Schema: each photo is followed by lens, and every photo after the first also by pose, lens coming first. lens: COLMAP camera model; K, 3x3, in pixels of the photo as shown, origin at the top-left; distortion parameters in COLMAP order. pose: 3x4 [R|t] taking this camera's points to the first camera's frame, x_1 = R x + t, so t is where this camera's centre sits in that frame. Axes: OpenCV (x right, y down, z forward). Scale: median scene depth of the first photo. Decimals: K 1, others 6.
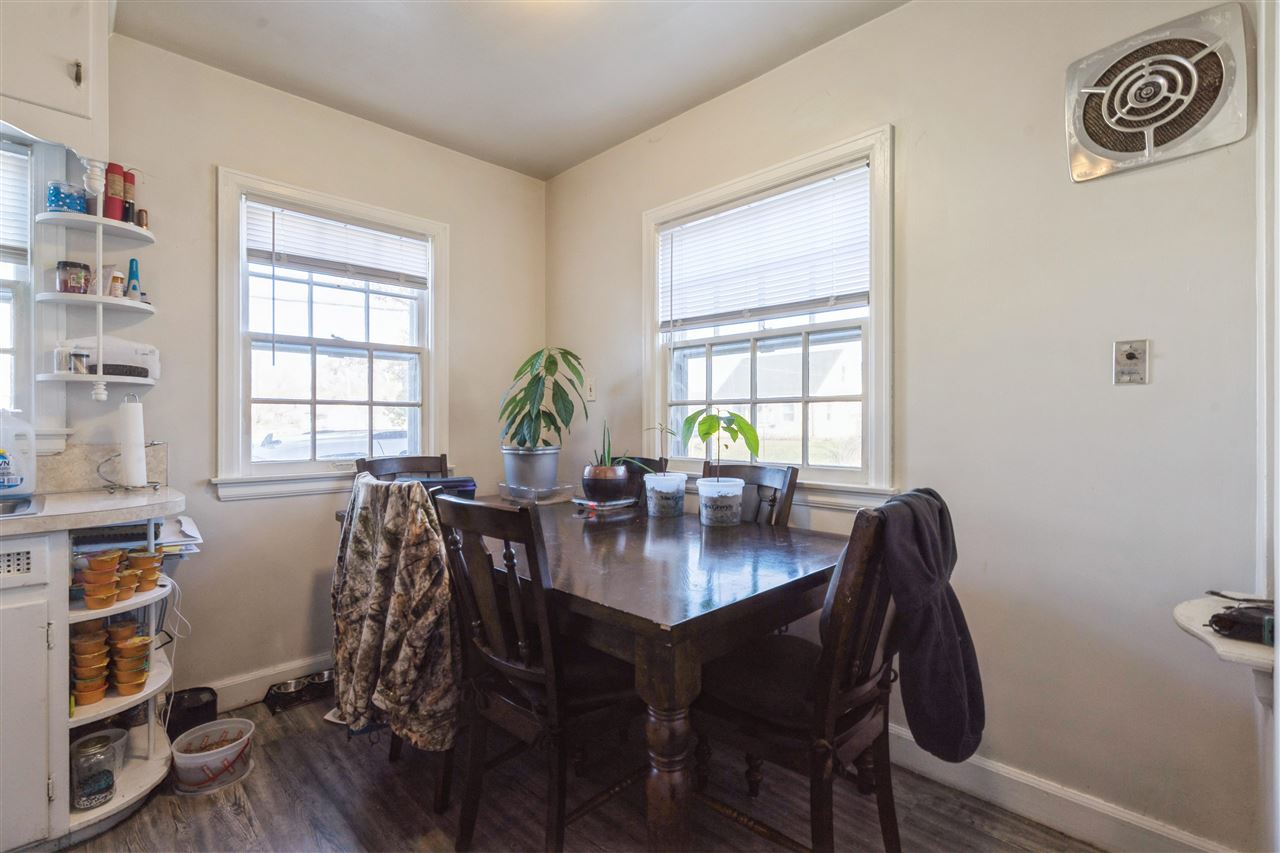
lens RADIAL K [[584.5, 0, 640.0], [0, 584.5, 423.5], [0, 0, 1]] dist [-0.001626, 0.000987]
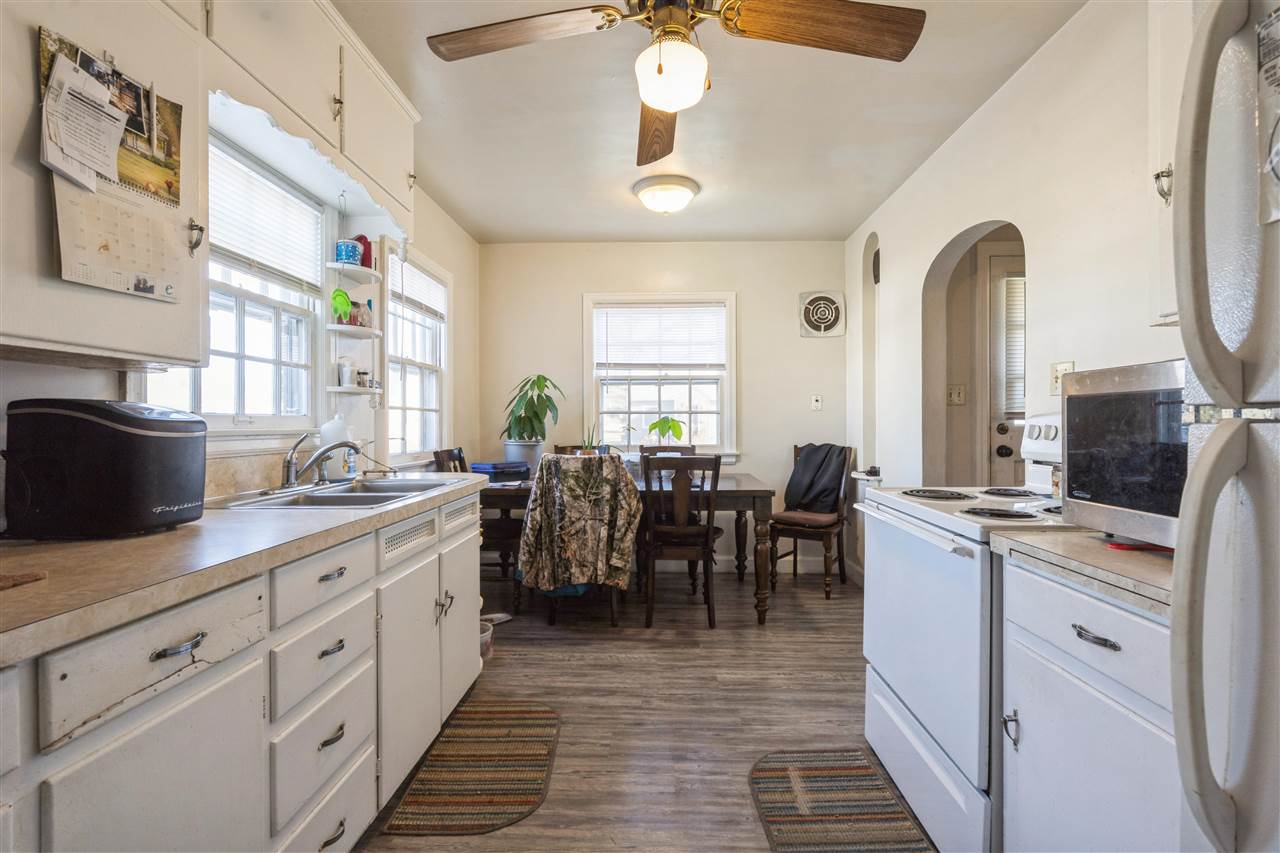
lens RADIAL K [[584.5, 0, 648.7], [0, 584.5, 429.5], [0, 0, 1]] dist [-0.001626, 0.000987]
pose [[0.716451, -0.007156, 0.697601, -1.314283], [0.002704, 0.999968, 0.007481, 0.003271], [-0.697633, -0.003474, 0.716447, -0.370830]]
